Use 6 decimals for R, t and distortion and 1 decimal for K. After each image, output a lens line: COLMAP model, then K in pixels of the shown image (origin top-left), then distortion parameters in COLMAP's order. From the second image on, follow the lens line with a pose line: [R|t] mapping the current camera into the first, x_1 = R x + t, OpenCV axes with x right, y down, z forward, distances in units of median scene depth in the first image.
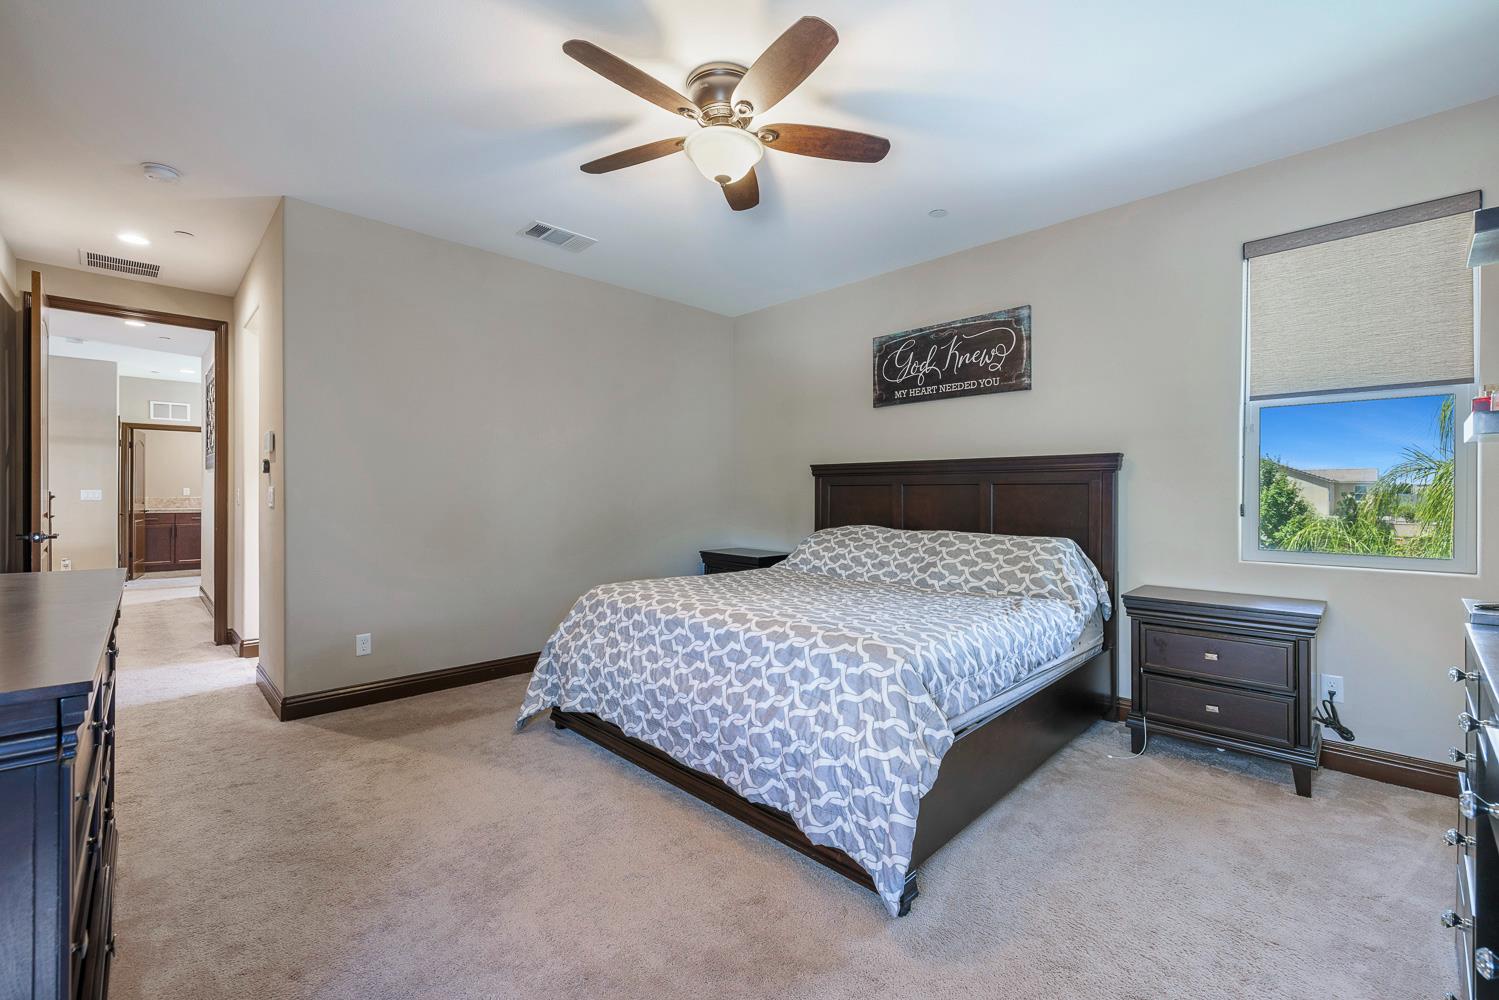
lens RADIAL K [[621.0, 0, 749.5], [0, 621.0, 500.0], [0, 0, 1]] dist [0.000932, 0.000094]
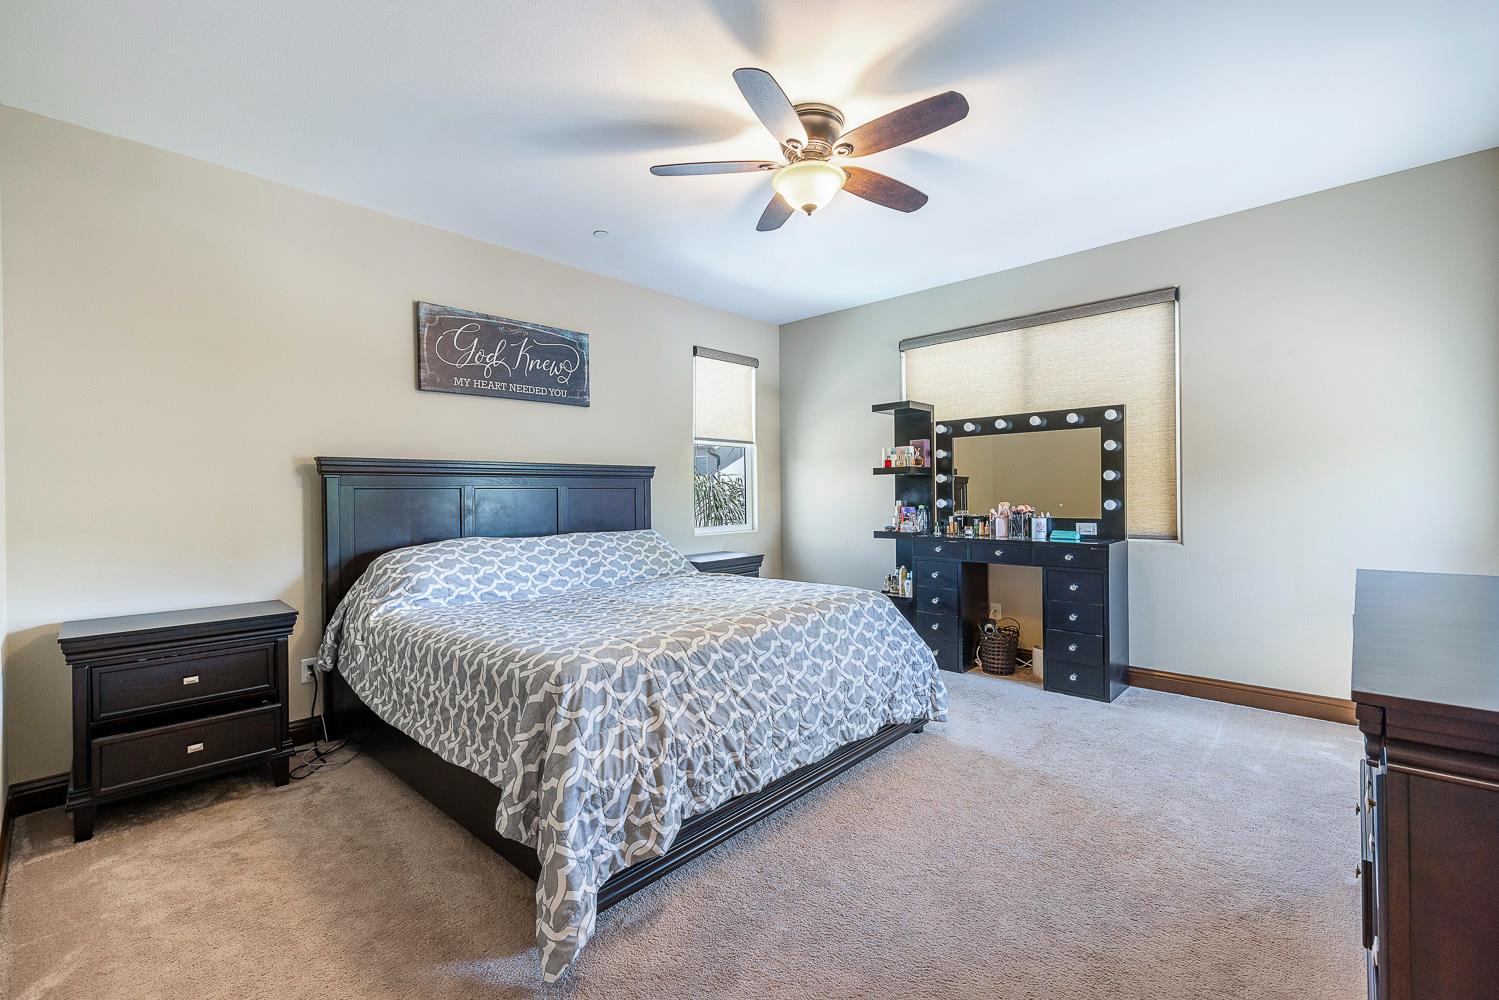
lens RADIAL K [[630.2, 0, 746.1], [0, 630.2, 500.6], [0, 0, 1]] dist [0.000823, 0.000195]
pose [[-0.028908, -0.015318, 0.999465, -0.713909], [0.020288, 0.999668, 0.015907, -0.014971], [-0.999376, 0.020737, -0.028588, 0.715675]]
